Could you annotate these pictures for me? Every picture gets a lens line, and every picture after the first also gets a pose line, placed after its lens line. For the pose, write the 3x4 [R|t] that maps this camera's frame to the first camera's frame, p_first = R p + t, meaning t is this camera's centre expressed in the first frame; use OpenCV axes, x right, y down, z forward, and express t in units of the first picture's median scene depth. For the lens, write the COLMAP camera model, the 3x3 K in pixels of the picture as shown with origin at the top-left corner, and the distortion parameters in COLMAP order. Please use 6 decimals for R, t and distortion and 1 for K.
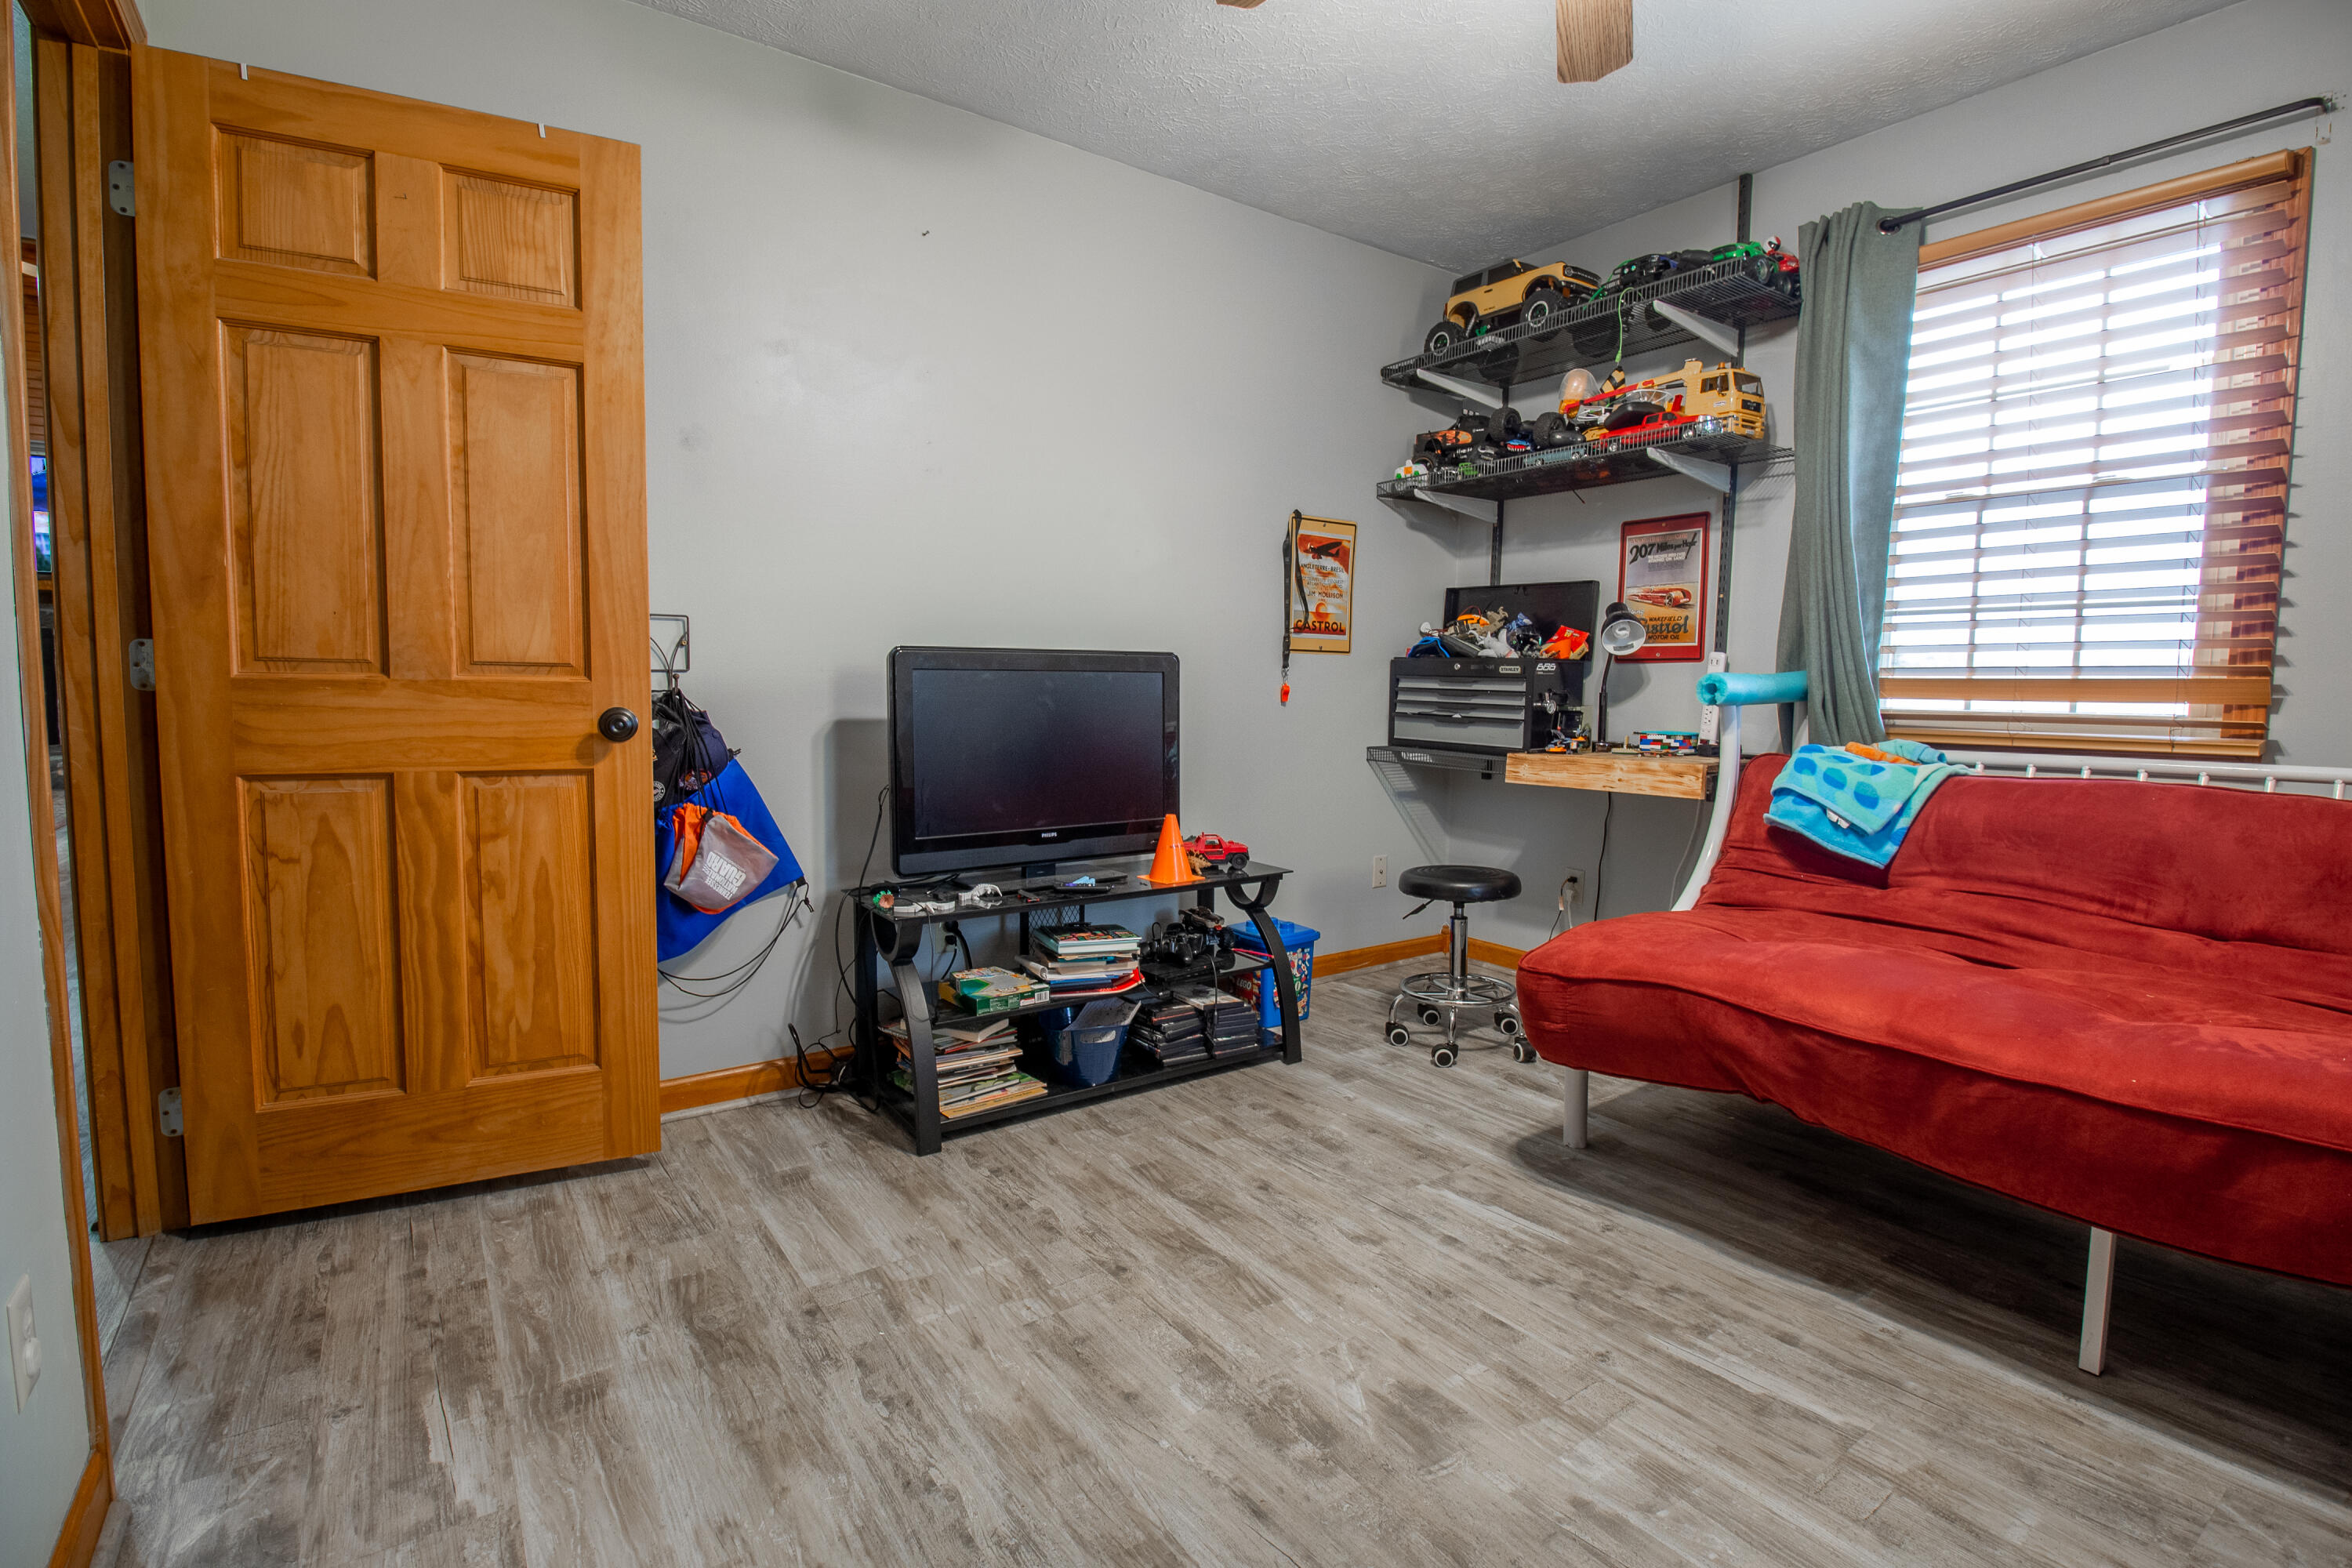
lens RADIAL K [[1092.9, 0, 1194.8], [0, 1092.9, 764.5], [0, 0, 1]] dist [0.006976, -0.019048]
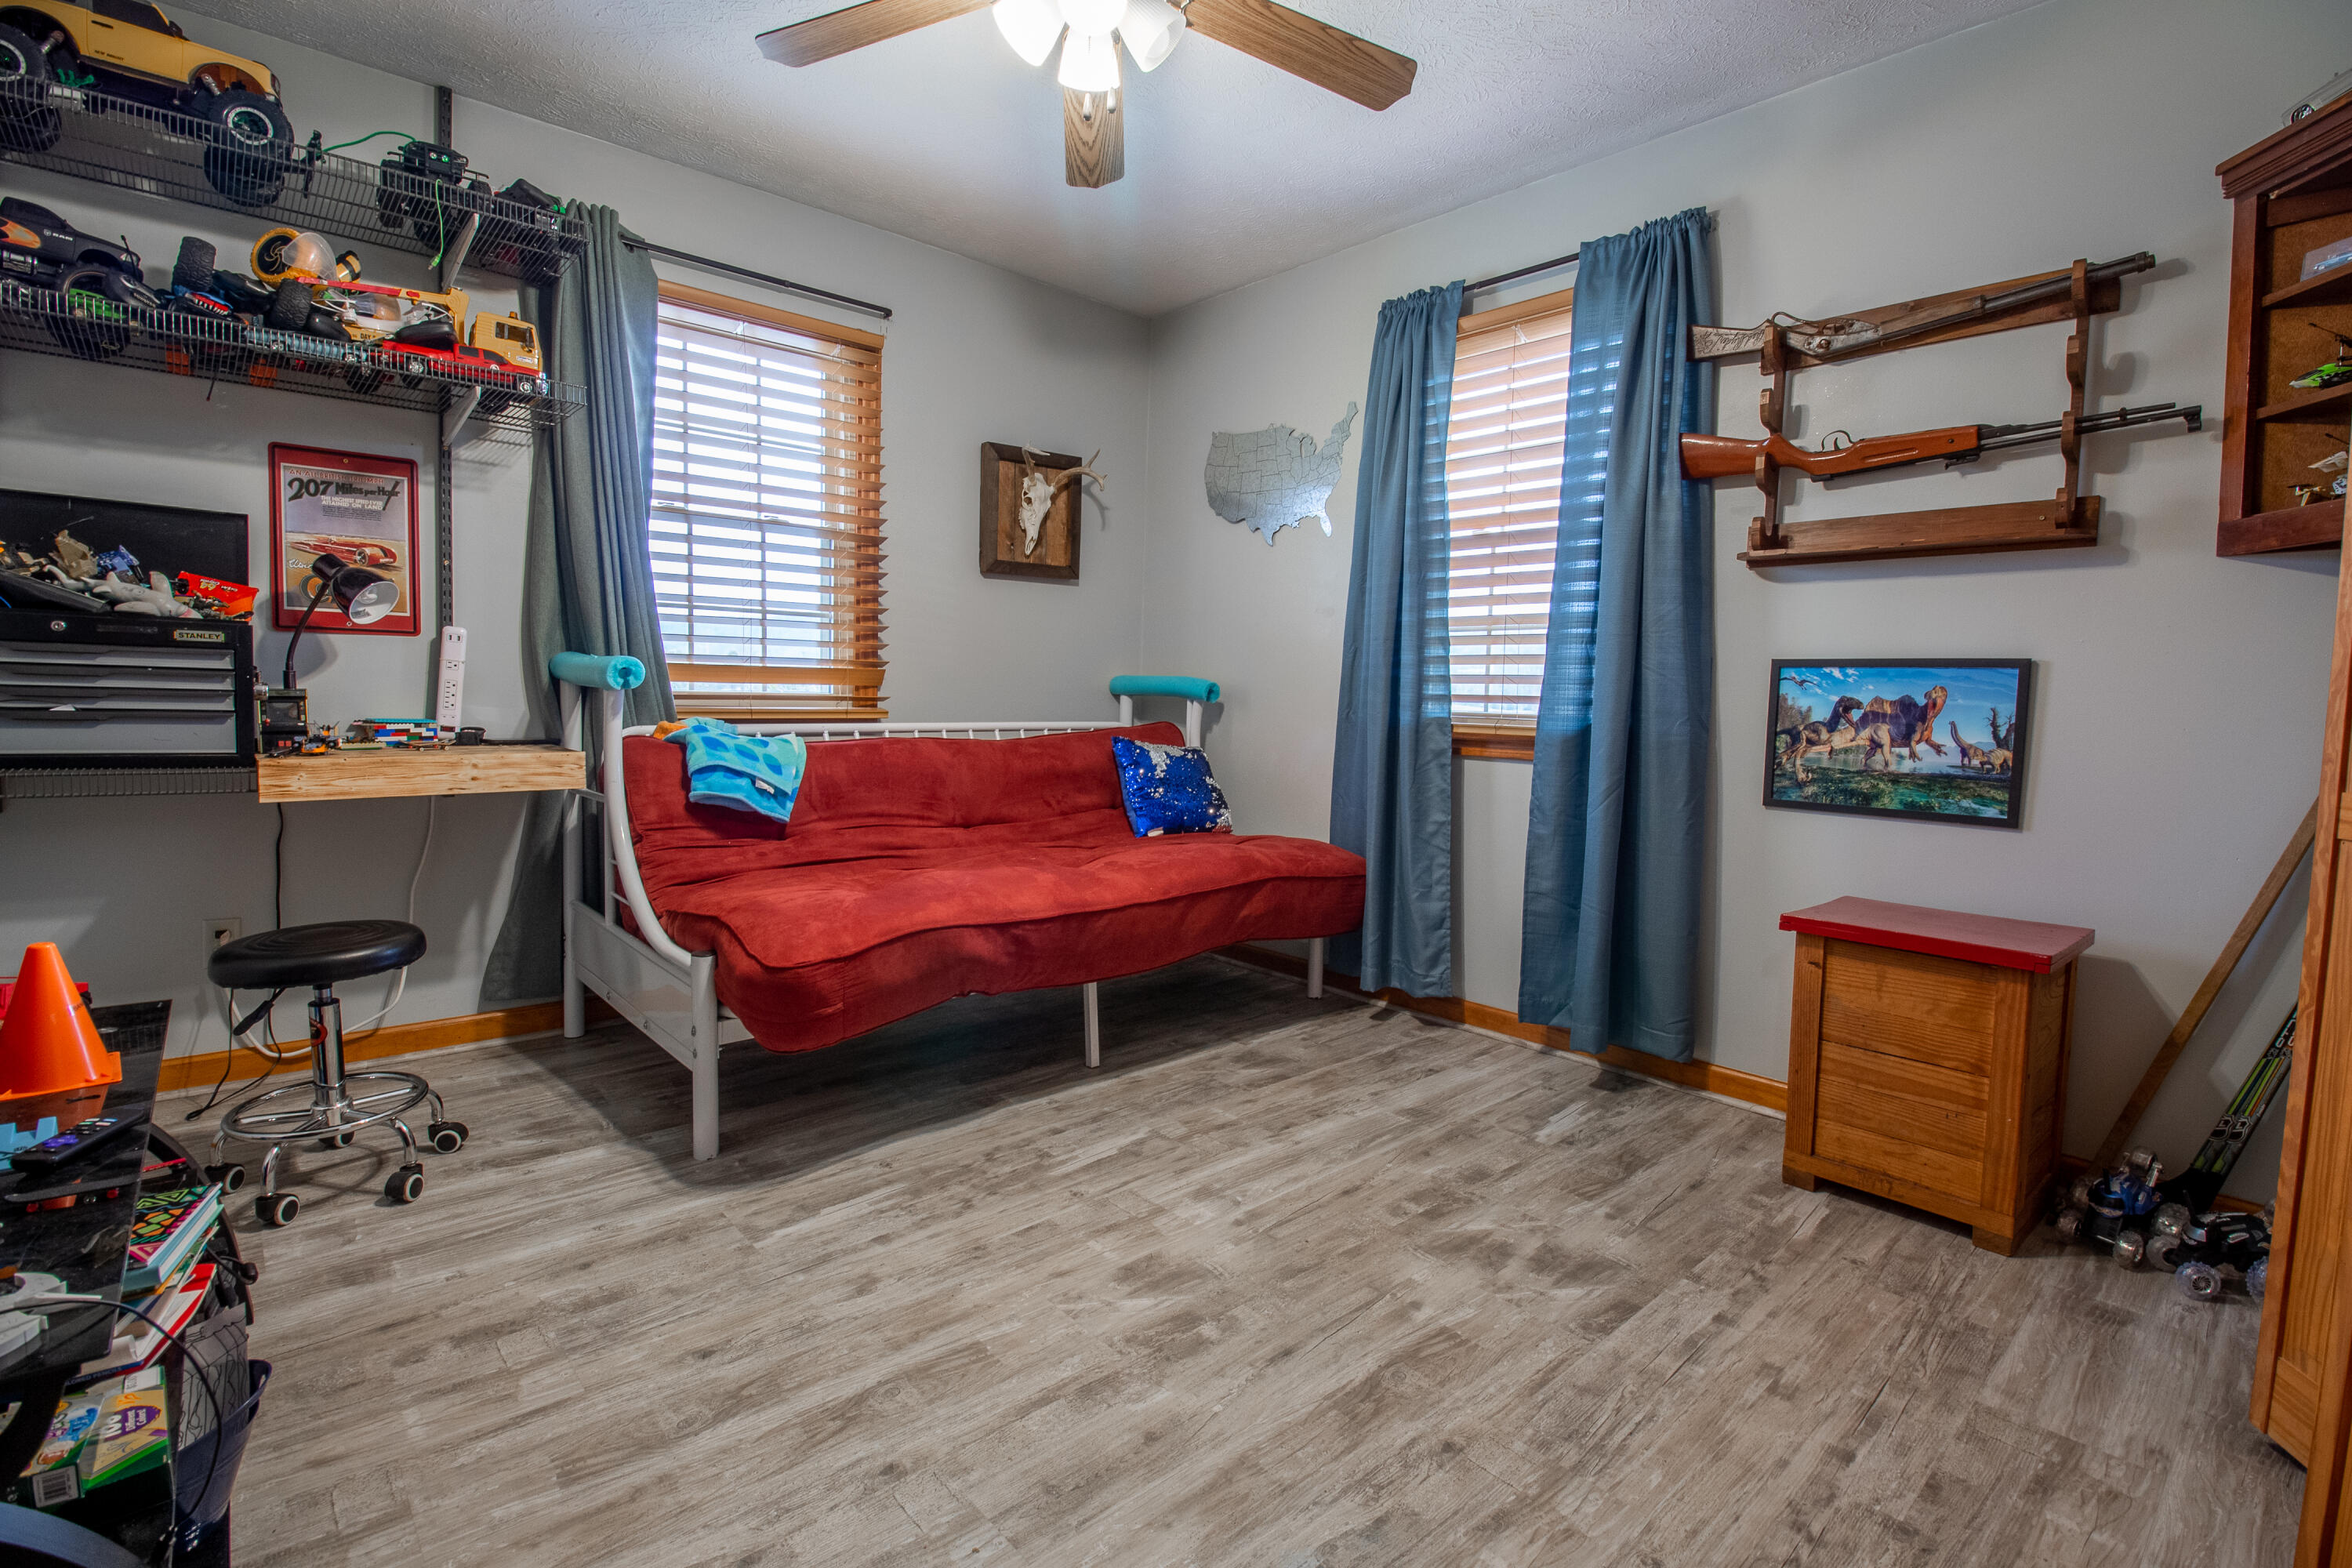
lens RADIAL K [[1092.9, 0, 1194.8], [0, 1092.9, 764.5], [0, 0, 1]] dist [0.006976, -0.019048]
pose [[-0.116371, -0.081526, 0.989854, -0.634890], [0.045674, 0.995132, 0.087330, -0.056262], [-0.992155, 0.055373, -0.112081, 0.688248]]
